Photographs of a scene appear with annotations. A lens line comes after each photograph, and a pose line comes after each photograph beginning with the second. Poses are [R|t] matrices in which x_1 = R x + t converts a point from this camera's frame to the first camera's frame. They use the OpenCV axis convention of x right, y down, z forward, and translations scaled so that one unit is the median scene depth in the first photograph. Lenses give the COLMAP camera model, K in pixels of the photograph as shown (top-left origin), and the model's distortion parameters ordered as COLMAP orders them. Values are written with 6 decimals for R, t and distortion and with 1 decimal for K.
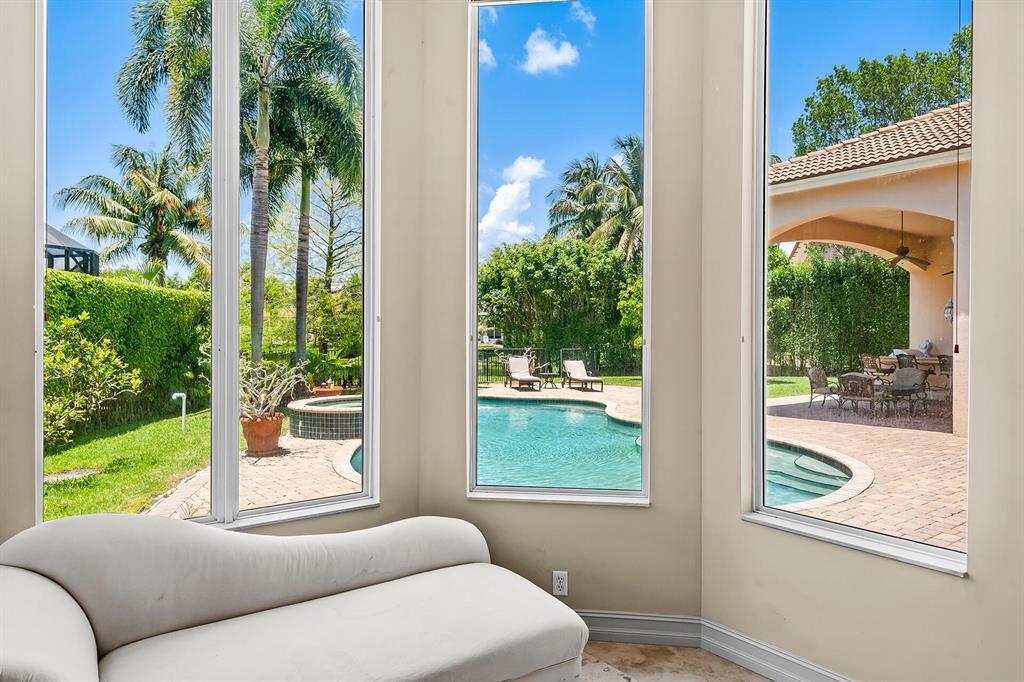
lens RADIAL K [[672.6, 0, 514.3], [0, 672.6, 339.7], [0, 0, 1]] dist [0.002970, -0.001715]
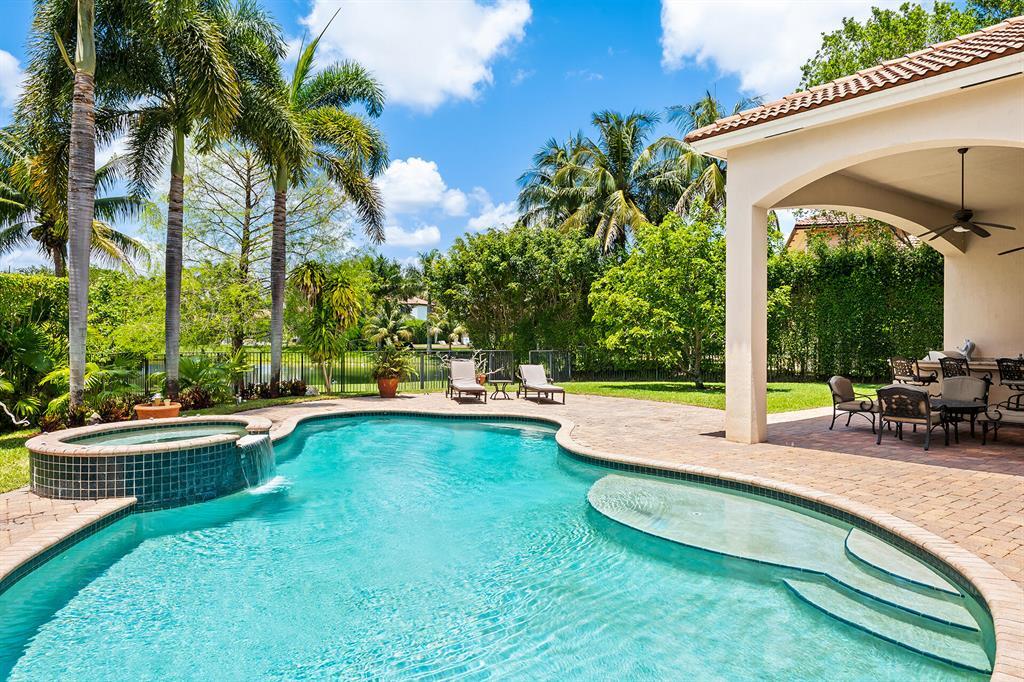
lens RADIAL K [[672.6, 0, 511.7], [0, 672.6, 343.4], [0, 0, 1]] dist [0.002970, -0.001715]
pose [[0.999885, 0.000334, 0.015174, 0.044326], [-0.000369, 0.999997, 0.002363, 0.002601], [-0.015173, -0.002369, 0.999882, 0.156485]]
